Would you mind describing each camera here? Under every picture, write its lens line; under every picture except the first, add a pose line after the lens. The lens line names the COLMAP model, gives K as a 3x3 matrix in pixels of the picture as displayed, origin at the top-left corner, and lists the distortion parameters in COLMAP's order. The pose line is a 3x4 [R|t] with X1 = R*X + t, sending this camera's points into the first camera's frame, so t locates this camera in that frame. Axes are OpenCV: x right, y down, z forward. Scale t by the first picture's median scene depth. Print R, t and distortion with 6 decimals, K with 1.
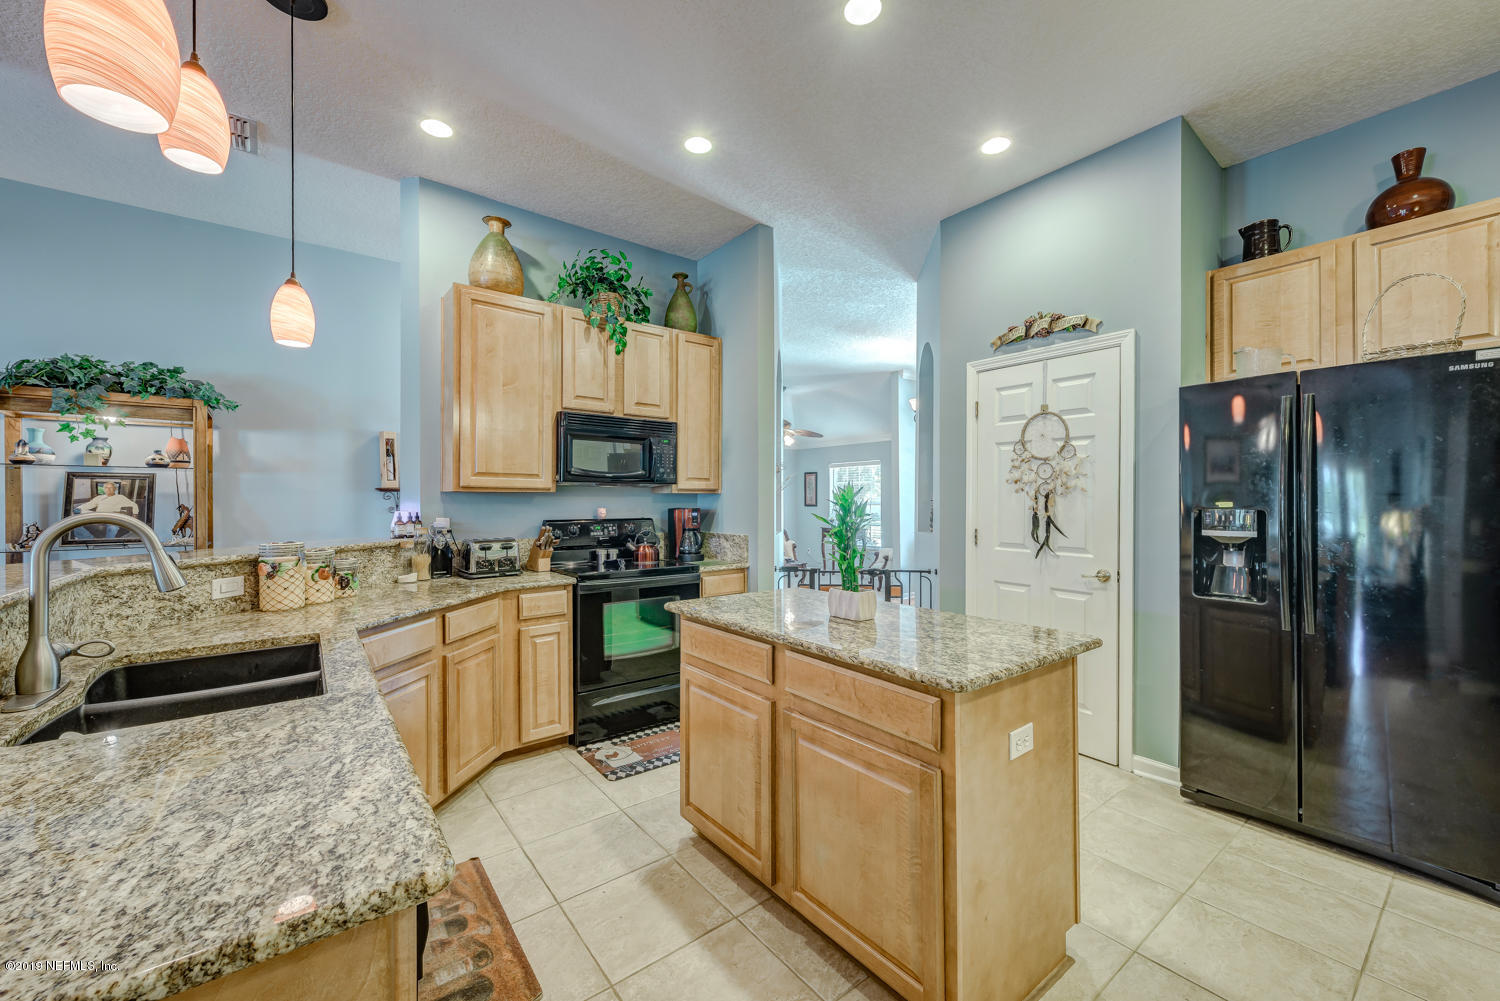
lens RADIAL K [[595.8, 0, 754.2], [0, 595.8, 500.6], [0, 0, 1]] dist [0.008842, -0.000827]
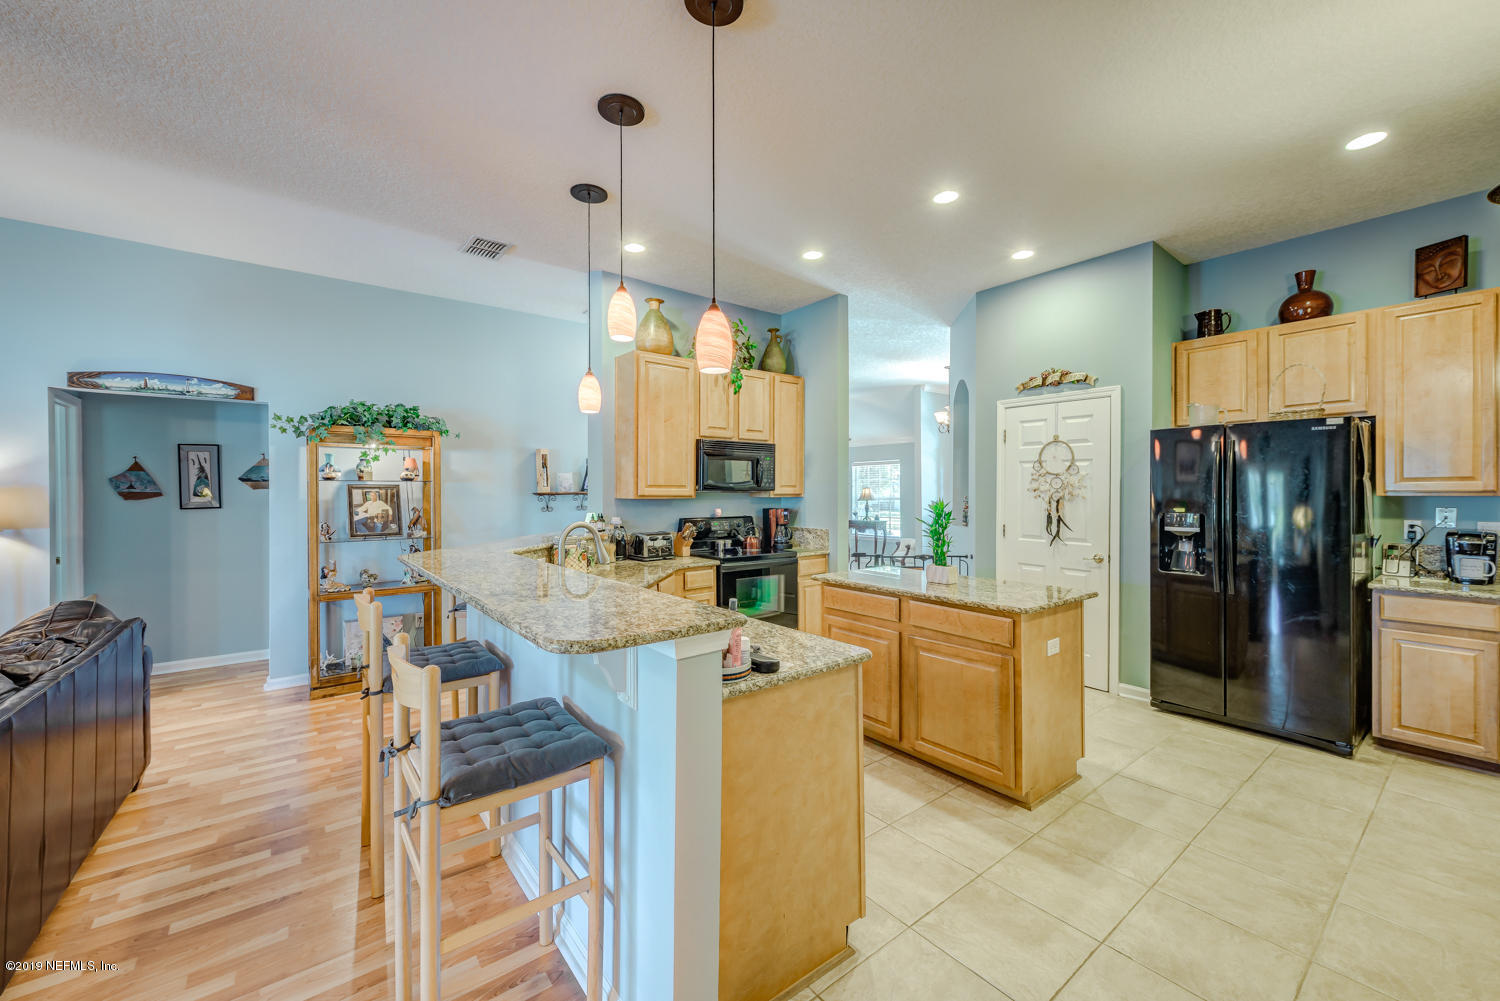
lens RADIAL K [[595.8, 0, 747.2], [0, 595.8, 493.8], [0, 0, 1]] dist [0.008842, -0.000827]
pose [[0.999998, -0.001363, -0.001725, -0.237484], [0.001373, 0.999982, 0.005821, -0.035347], [0.001717, -0.005824, 0.999982, -0.402438]]
